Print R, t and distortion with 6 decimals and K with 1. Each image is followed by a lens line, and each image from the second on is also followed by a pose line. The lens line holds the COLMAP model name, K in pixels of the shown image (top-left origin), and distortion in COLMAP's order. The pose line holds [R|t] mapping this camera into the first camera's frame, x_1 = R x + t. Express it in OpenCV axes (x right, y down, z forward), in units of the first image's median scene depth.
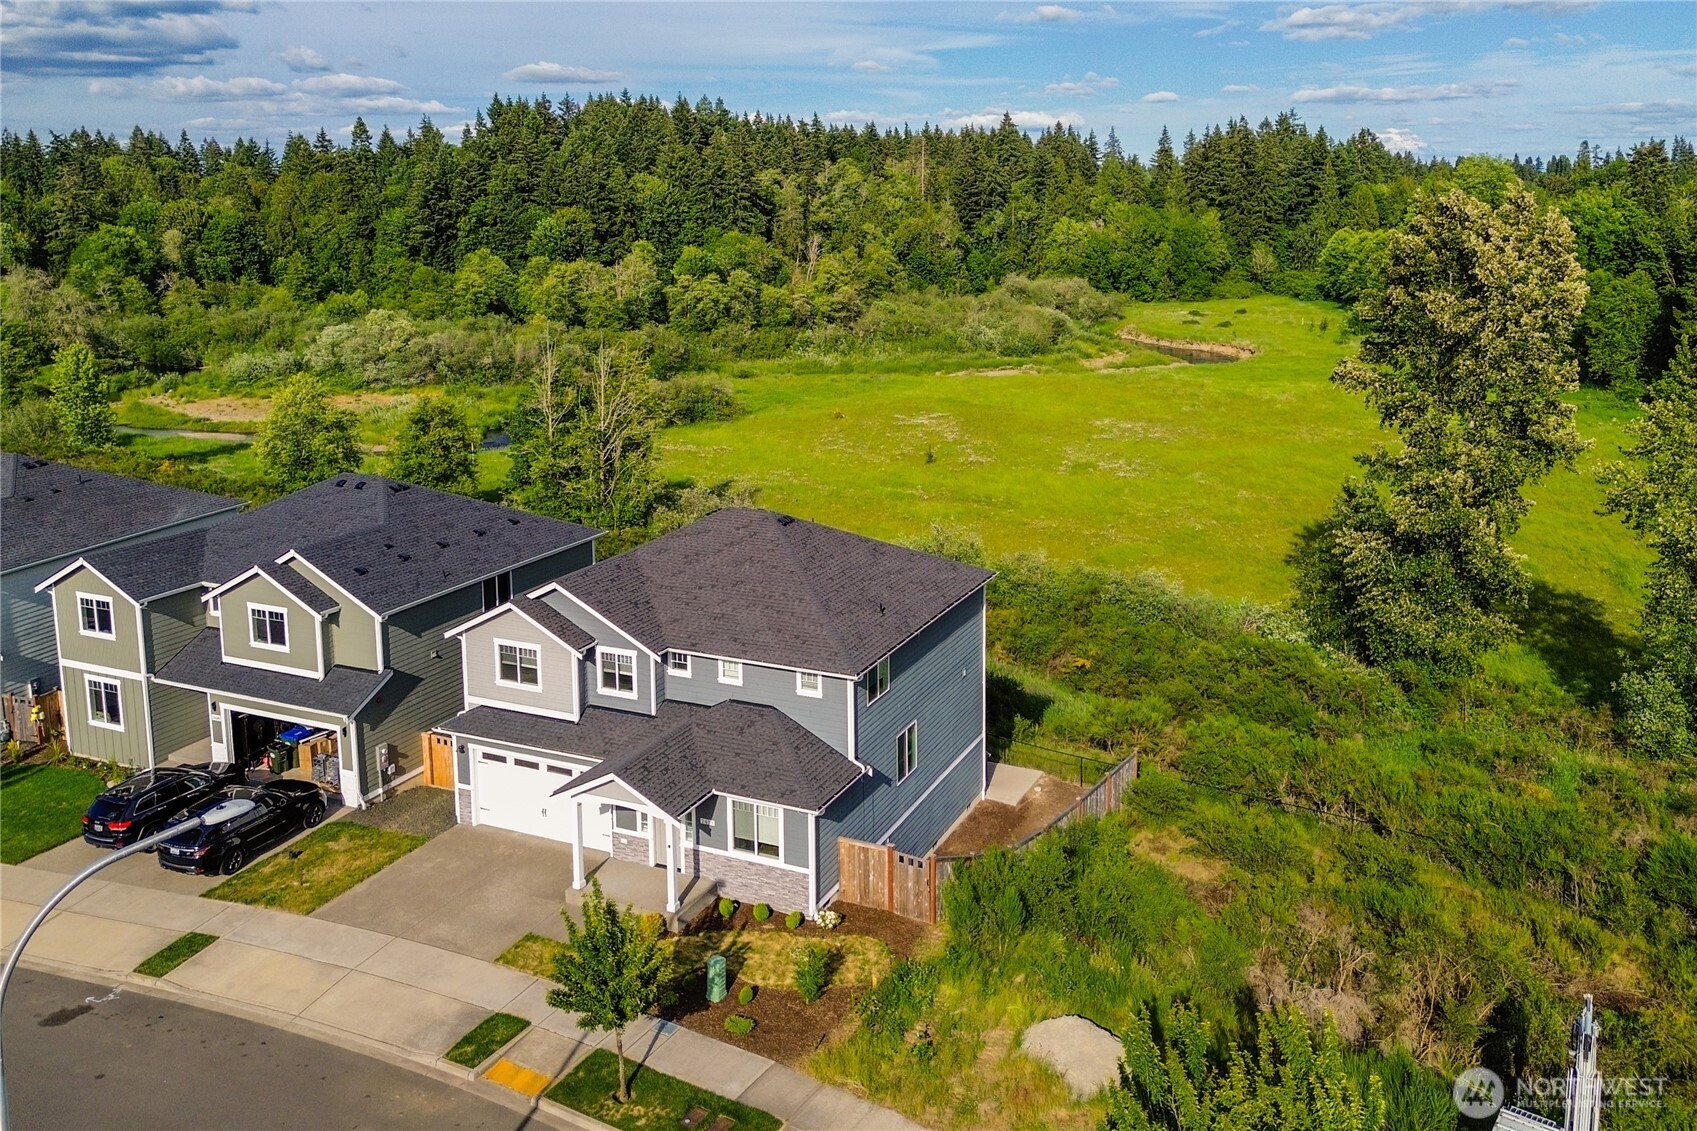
lens RADIAL K [[1239.3, 0, 838.5], [0, 1239.3, 619.5], [0, 0, 1]] dist [0.037462, -0.002868]
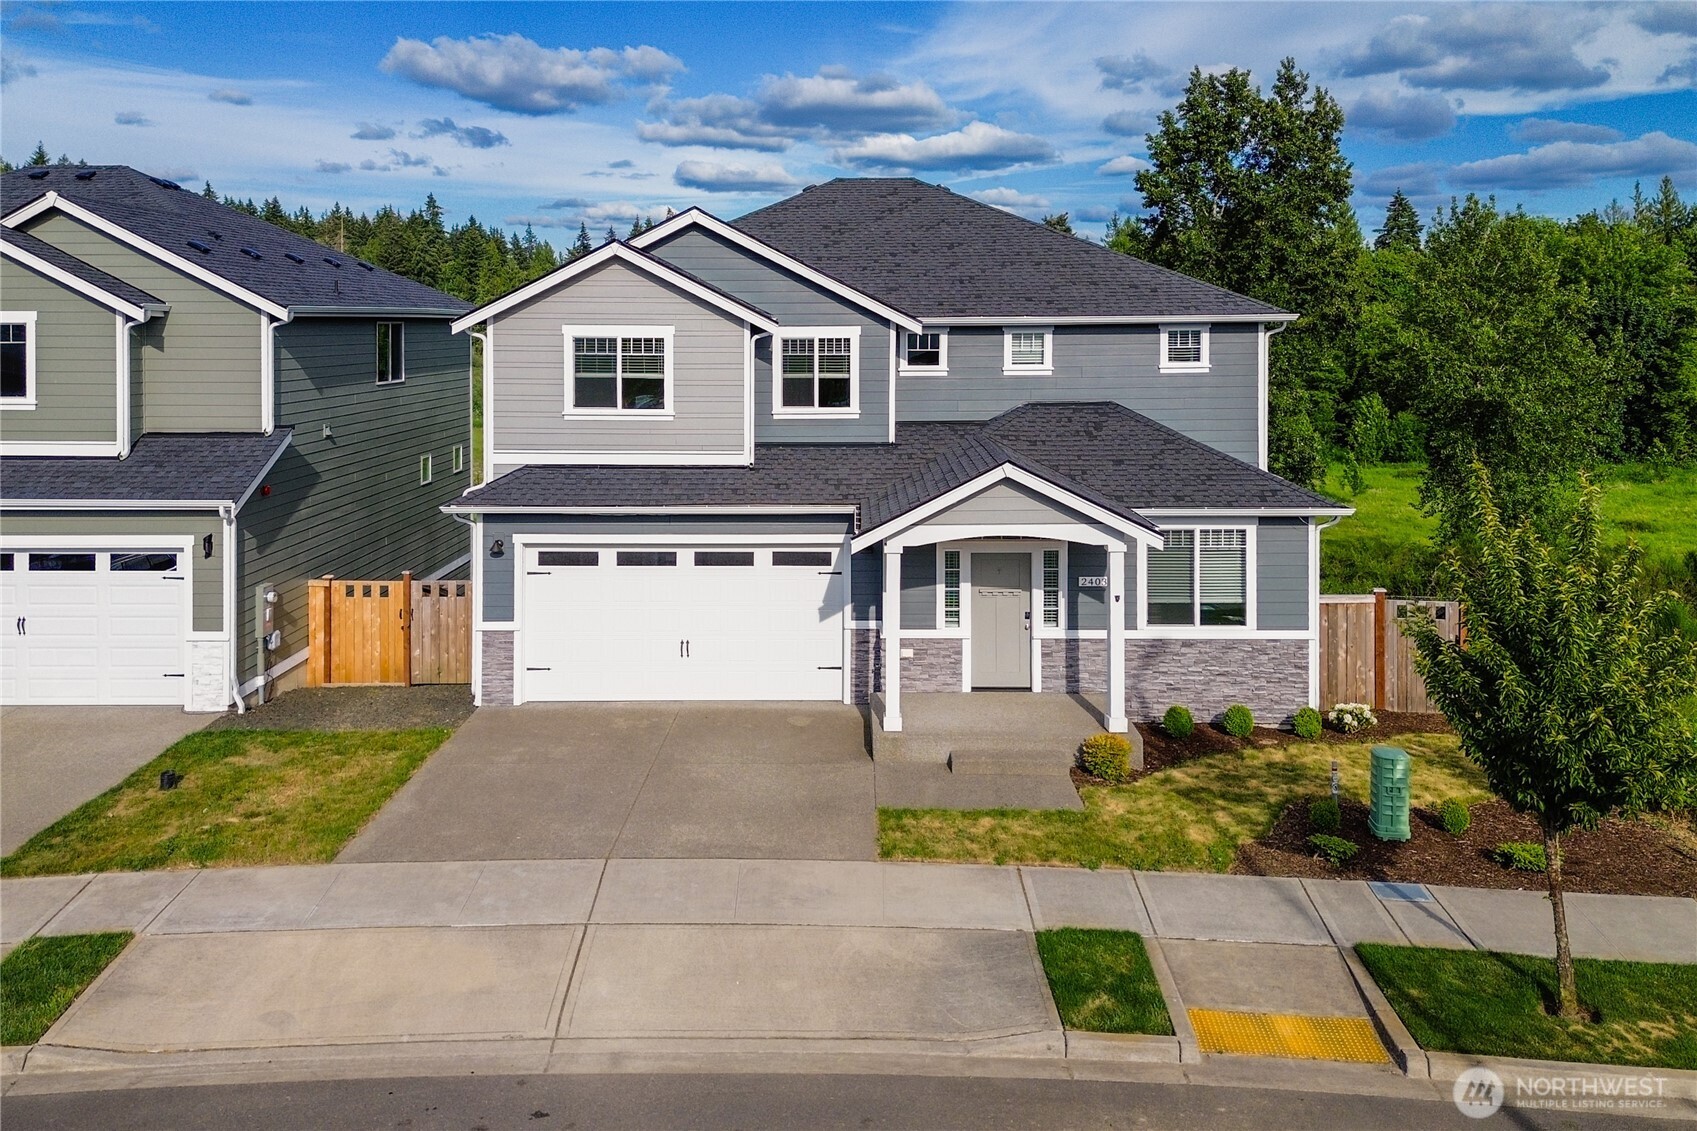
lens RADIAL K [[1287.2, 0, 847.8], [0, 1287.2, 480.8], [0, 0, 1]] dist [0.053572, -0.001951]
pose [[0.910395, -0.032100, 0.412494, -0.397964], [0.102900, 0.983226, -0.150592, 0.175050], [-0.400741, 0.179543, 0.898427, 0.468713]]
